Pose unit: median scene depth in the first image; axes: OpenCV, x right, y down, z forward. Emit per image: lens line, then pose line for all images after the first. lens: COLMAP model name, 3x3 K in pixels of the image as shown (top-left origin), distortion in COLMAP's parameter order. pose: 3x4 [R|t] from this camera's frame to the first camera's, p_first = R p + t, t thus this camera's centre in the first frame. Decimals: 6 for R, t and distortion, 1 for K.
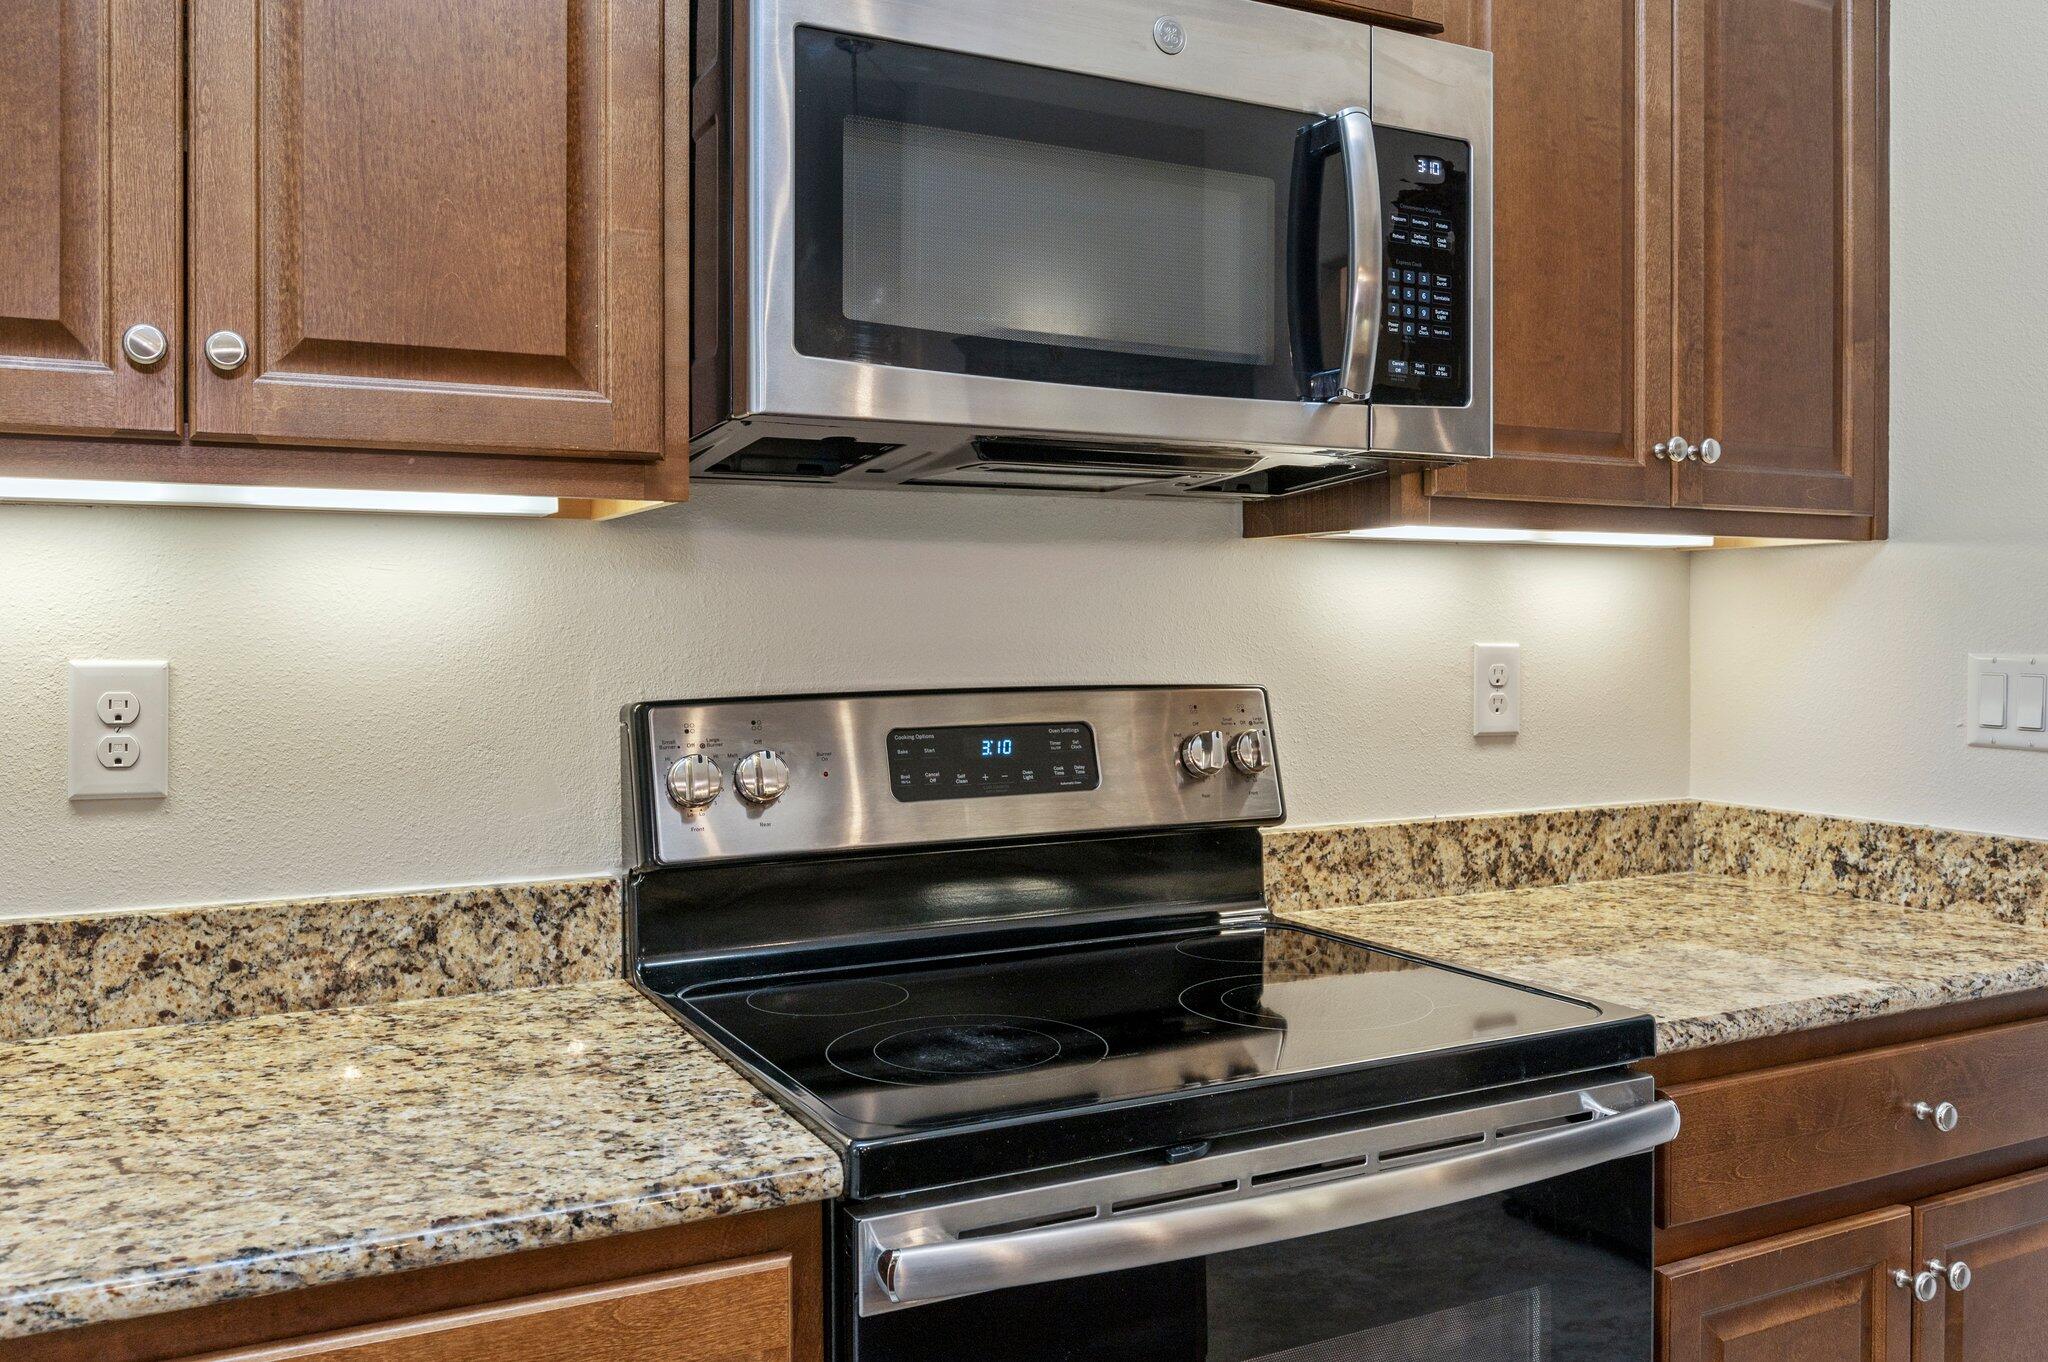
lens RADIAL K [[1667.6, 0, 1024.0], [0, 1667.6, 668.9], [0, 0, 1]] dist [0.004056, 0.000443]
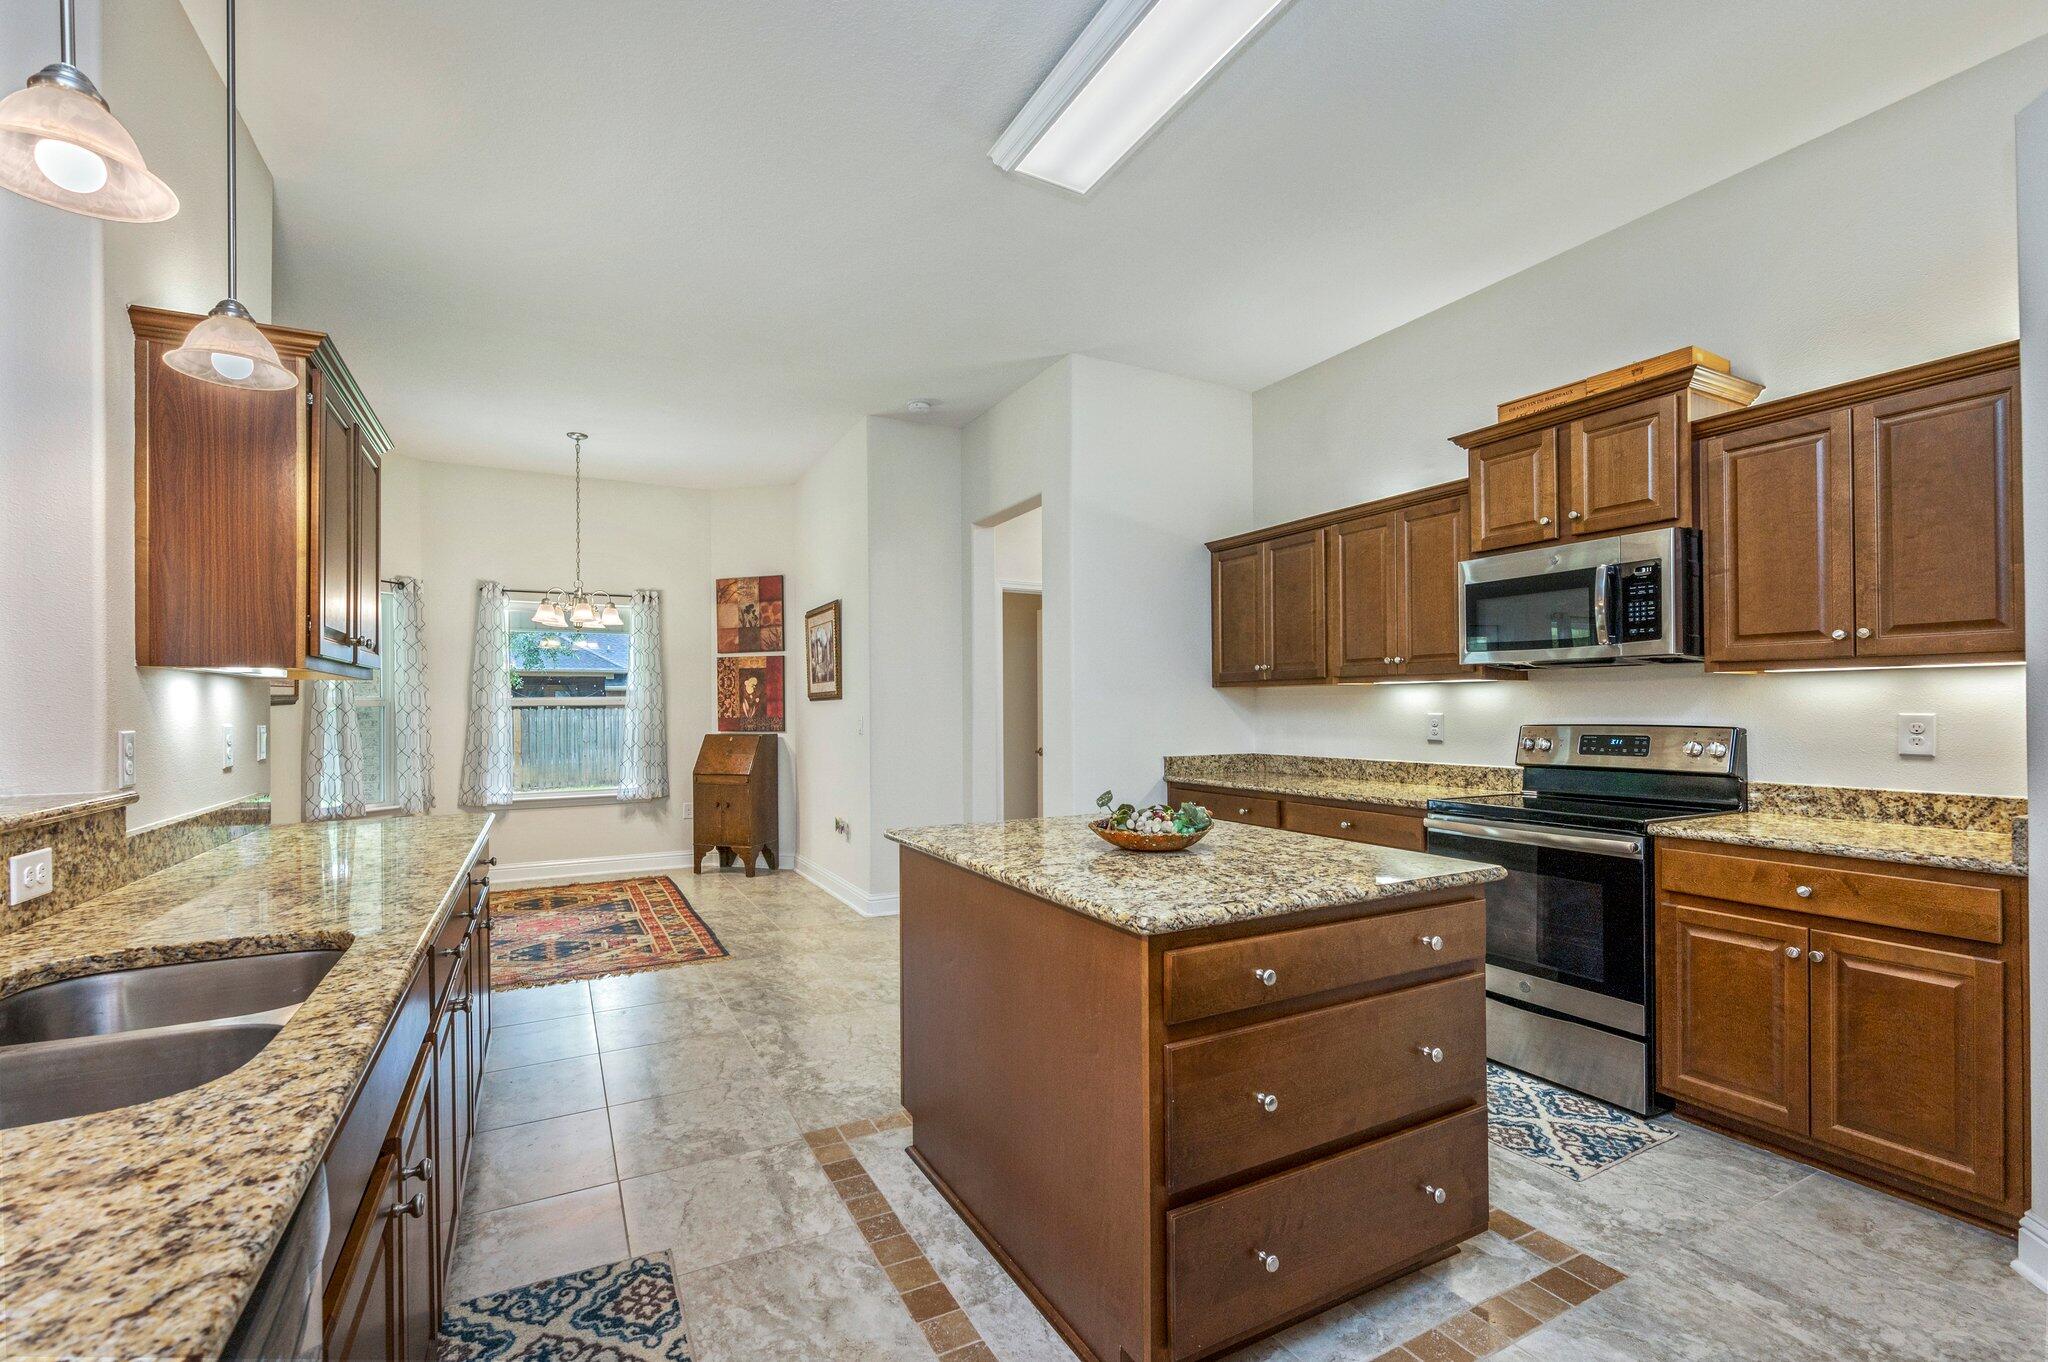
lens RADIAL K [[872.8, 0, 1015.7], [0, 872.8, 700.0], [0, 0, 1]] dist [-0.001562, 0.000112]
pose [[0.003457, -0.006846, -0.999971, 1.487454], [-0.021751, 0.999739, -0.006920, 0.000260], [0.999757, 0.021774, 0.003307, -0.198267]]
